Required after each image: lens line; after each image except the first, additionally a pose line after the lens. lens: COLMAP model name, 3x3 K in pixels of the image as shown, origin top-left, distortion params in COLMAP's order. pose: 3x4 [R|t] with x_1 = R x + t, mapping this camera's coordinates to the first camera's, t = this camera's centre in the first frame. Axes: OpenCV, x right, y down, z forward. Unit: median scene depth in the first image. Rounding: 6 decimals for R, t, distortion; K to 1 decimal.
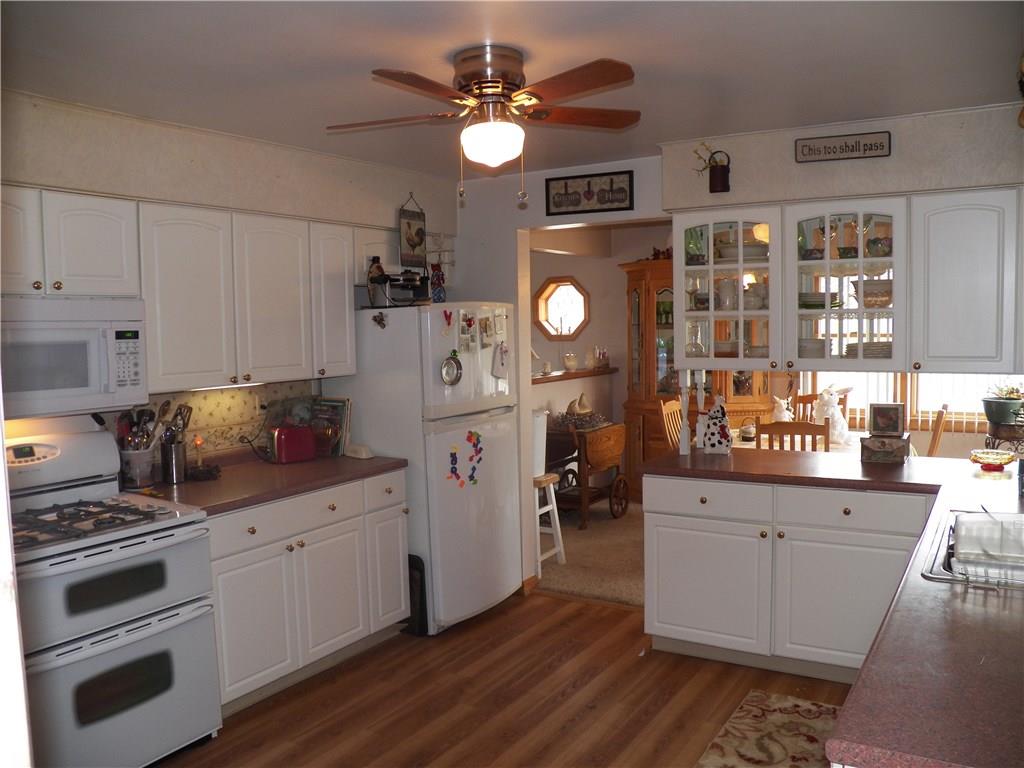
lens RADIAL K [[829.2, 0, 512.6], [0, 829.2, 375.6], [0, 0, 1]] dist [-0.106791, 0.003261]
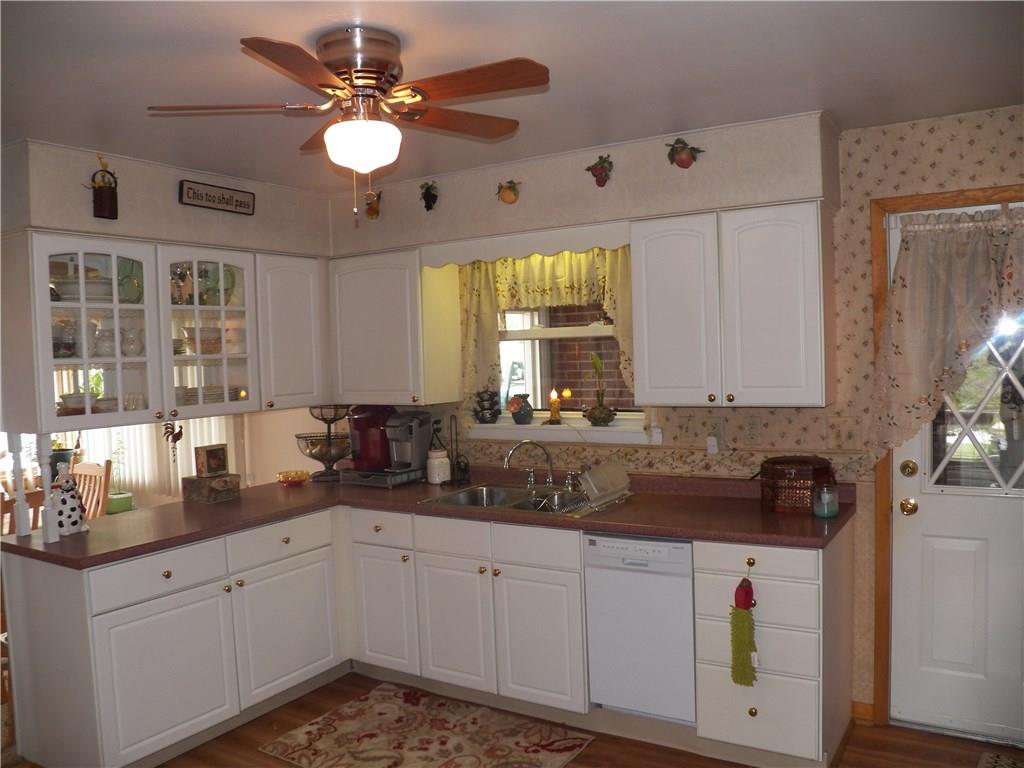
lens RADIAL K [[829.3, 0, 512.0], [0, 829.3, 384.0], [0, 0, 1]] dist [-0.001456, -0.161448]
pose [[0.005208, -0.020979, 0.999766, -0.664156], [0.099356, 0.994844, 0.020358, -0.030666], [-0.995038, 0.099227, 0.007265, 0.654825]]
